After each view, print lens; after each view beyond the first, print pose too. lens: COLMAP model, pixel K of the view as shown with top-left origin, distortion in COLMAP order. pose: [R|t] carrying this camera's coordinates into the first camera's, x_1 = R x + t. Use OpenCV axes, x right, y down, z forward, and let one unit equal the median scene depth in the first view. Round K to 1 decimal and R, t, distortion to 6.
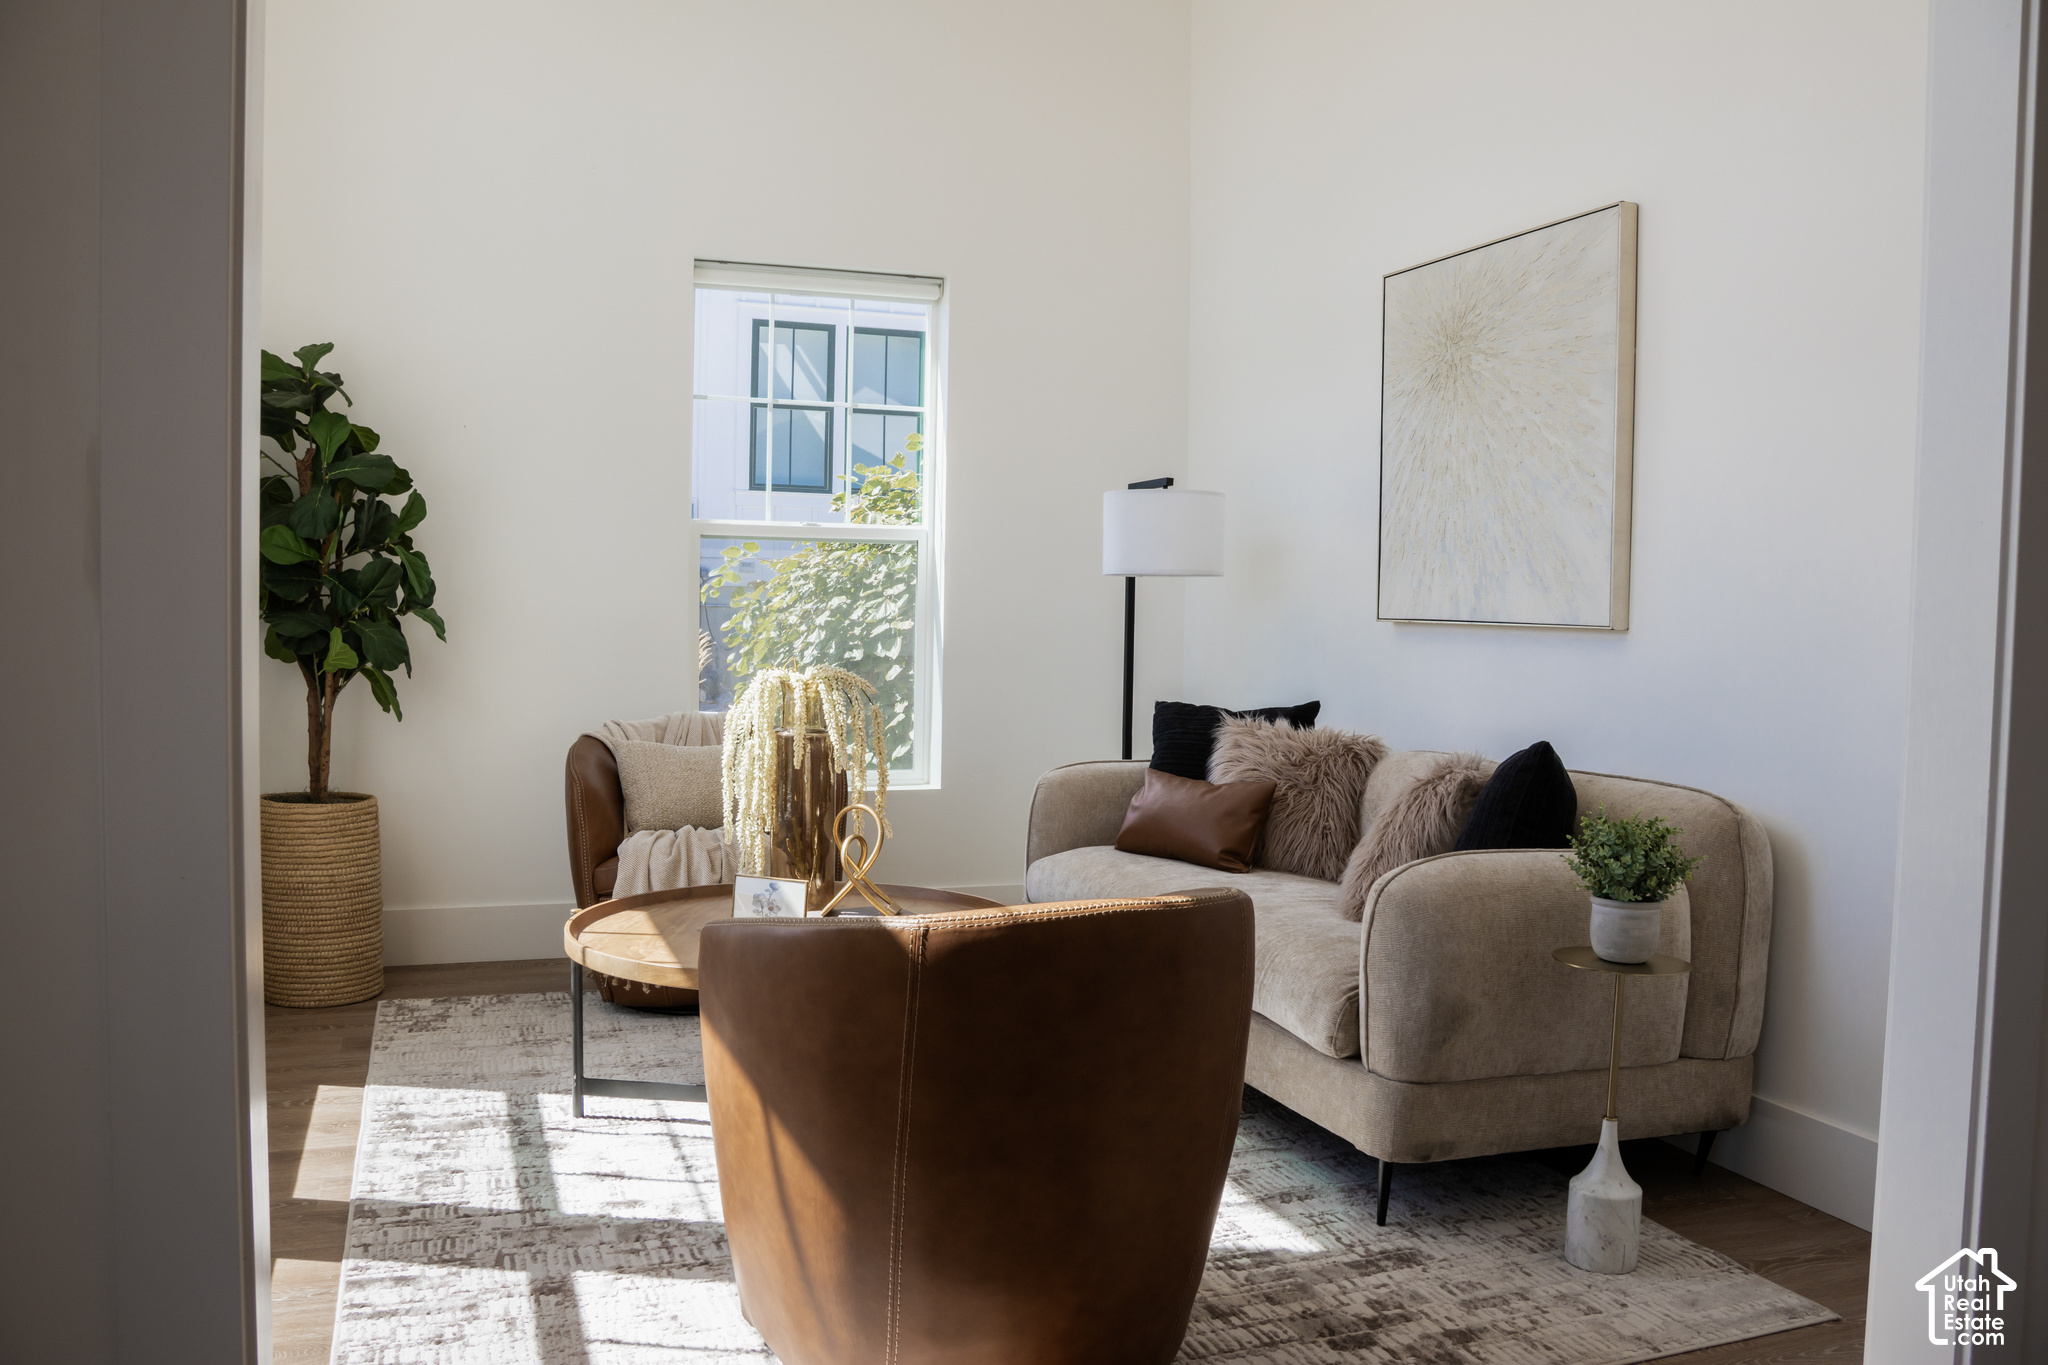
lens RADIAL K [[1620.5, 0, 1024.0], [0, 1620.5, 682.5], [0, 0, 1]] dist [-0.130297, 0.104941]
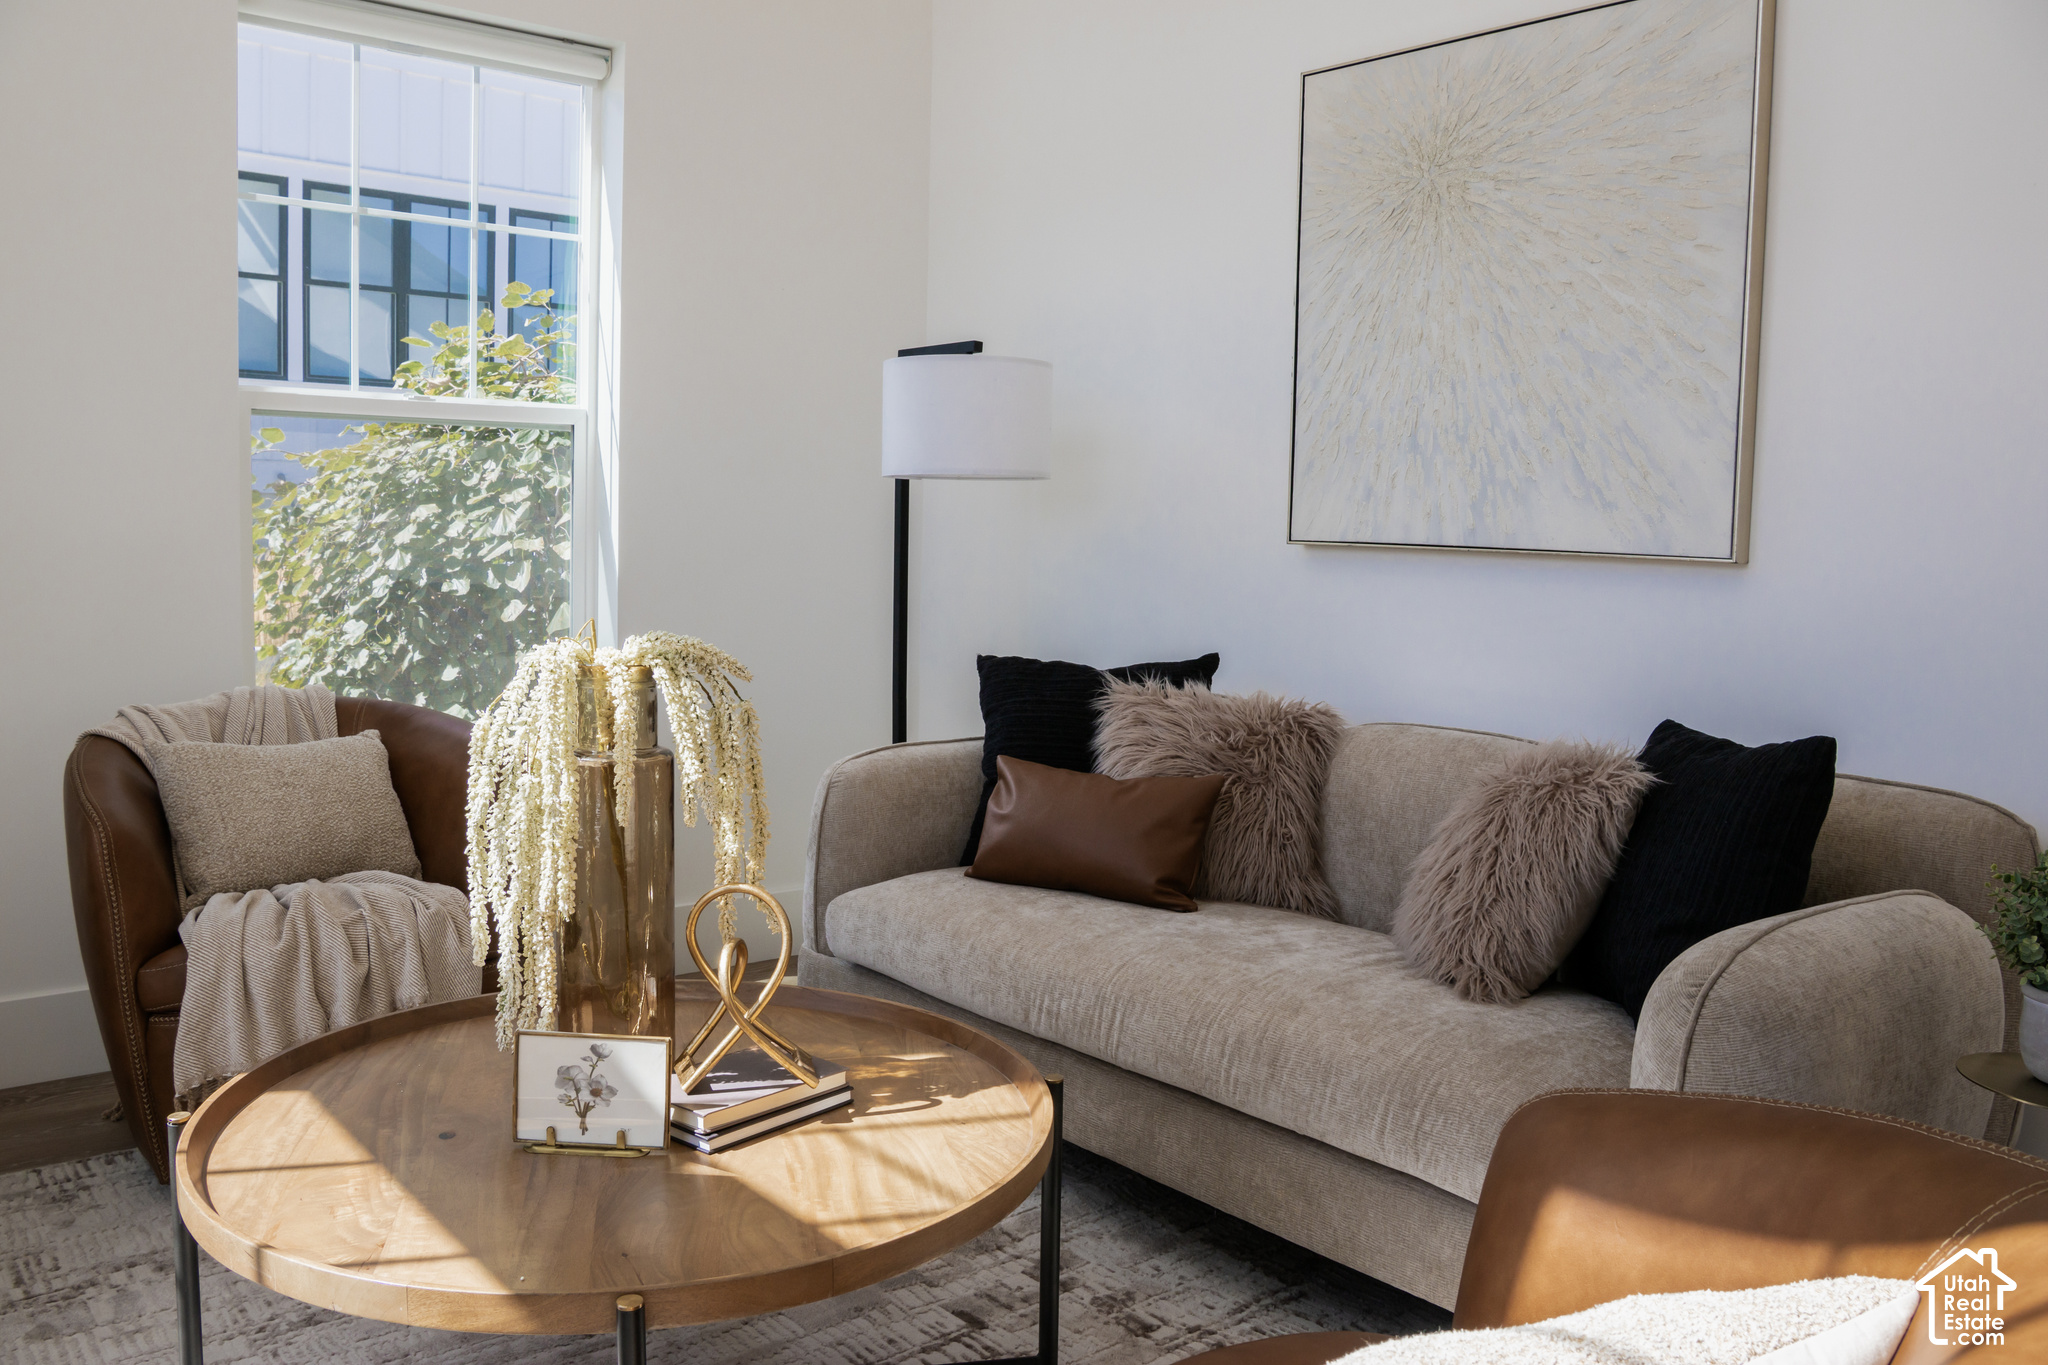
lens RADIAL K [[1620.5, 0, 1024.0], [0, 1620.5, 682.5], [0, 0, 1]] dist [-0.130297, 0.104941]
pose [[0.940555, -0.027345, 0.338540, -0.153008], [0.008073, 0.998272, 0.058206, -0.019412], [-0.339547, -0.052013, 0.939150, 0.353783]]
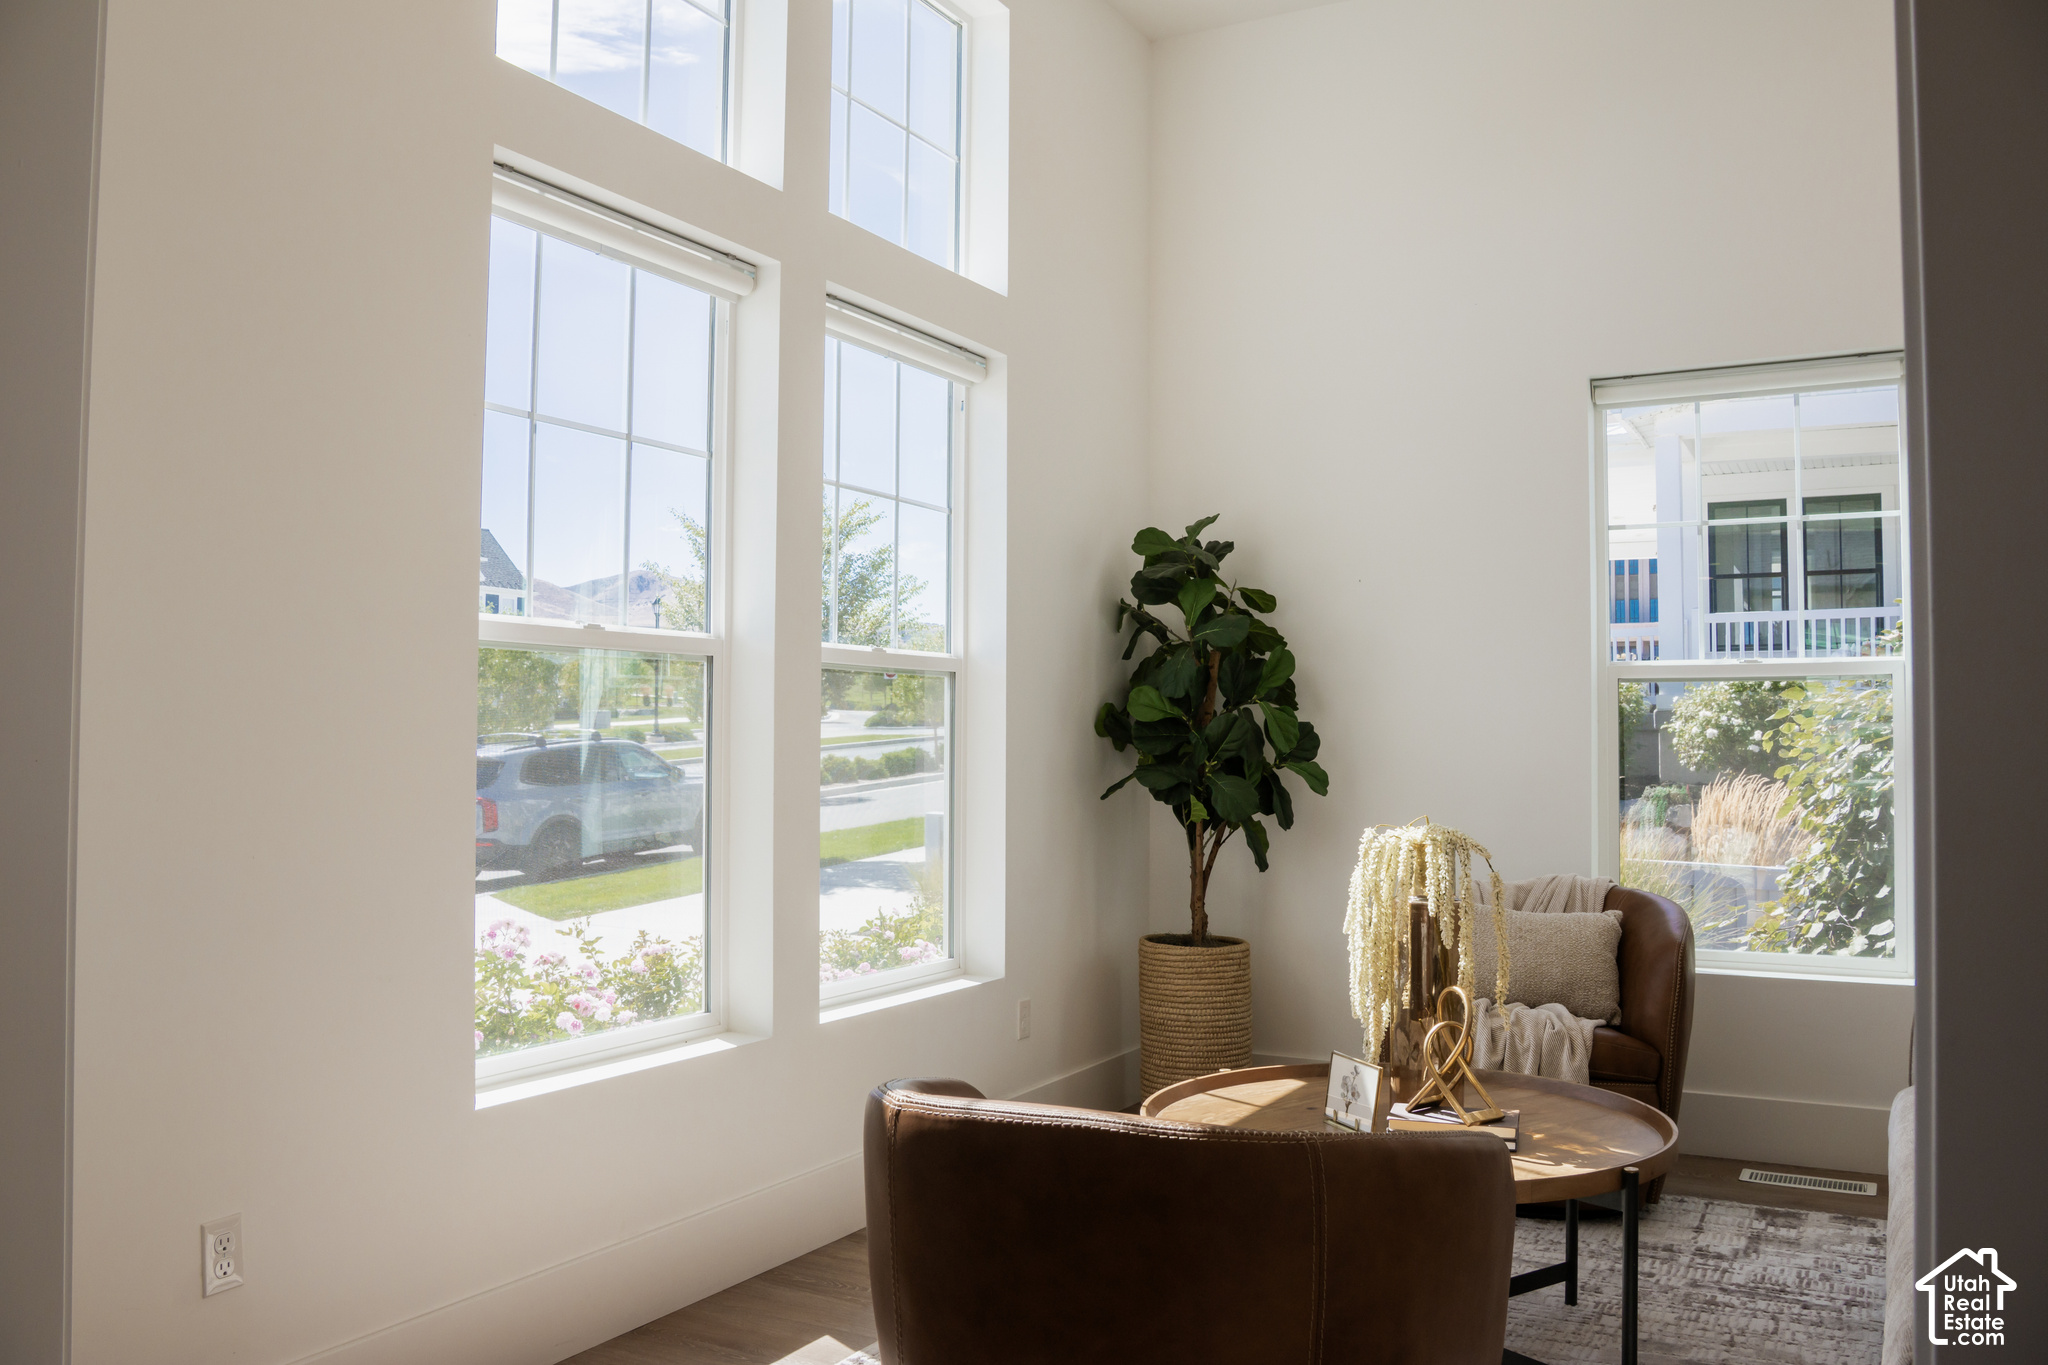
lens RADIAL K [[1620.5, 0, 1024.0], [0, 1620.5, 682.5], [0, 0, 1]] dist [-0.130297, 0.104941]
pose [[0.655104, -0.042752, -0.754328, 0.310947], [-0.030396, 0.996098, -0.082852, -0.006529], [0.754927, 0.077205, 0.651249, 0.202627]]
